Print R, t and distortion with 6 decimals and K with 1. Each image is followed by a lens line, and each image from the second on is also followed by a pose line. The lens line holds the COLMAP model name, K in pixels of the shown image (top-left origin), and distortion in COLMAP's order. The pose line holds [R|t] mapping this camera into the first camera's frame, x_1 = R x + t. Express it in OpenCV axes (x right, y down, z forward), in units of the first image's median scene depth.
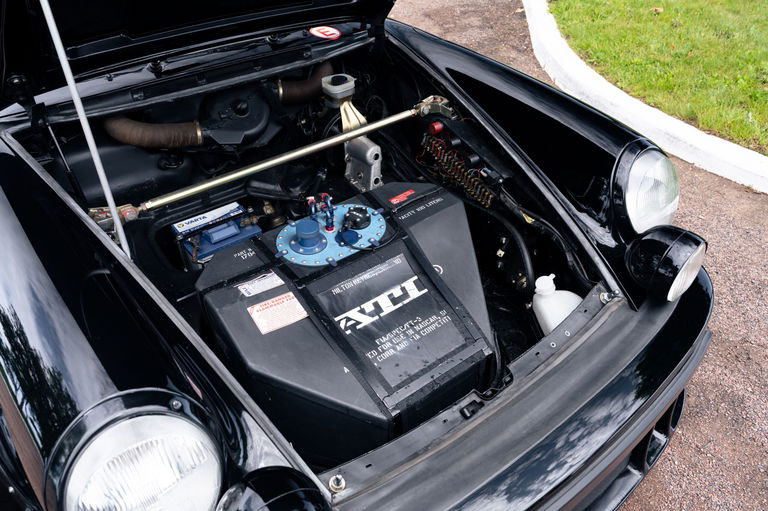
lens RADIAL K [[568.8, 0, 387.0], [0, 568.8, 254.7], [0, 0, 1]] dist [-0.002354, -0.001079]
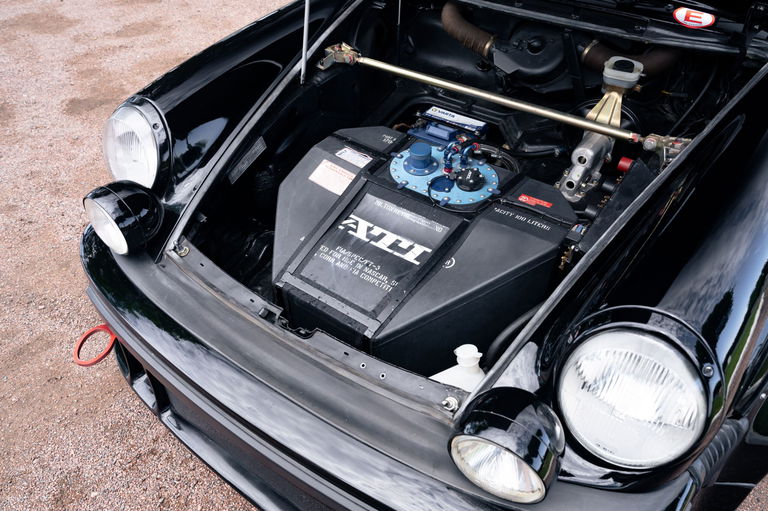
lens RADIAL K [[568.8, 0, 387.0], [0, 568.8, 254.7], [0, 0, 1]] dist [-0.002354, -0.001079]
pose [[0.286611, 0.654471, -0.699659, 0.746025], [-0.570395, 0.703326, 0.424242, -0.339712], [0.769742, 0.277489, 0.574888, 0.412155]]
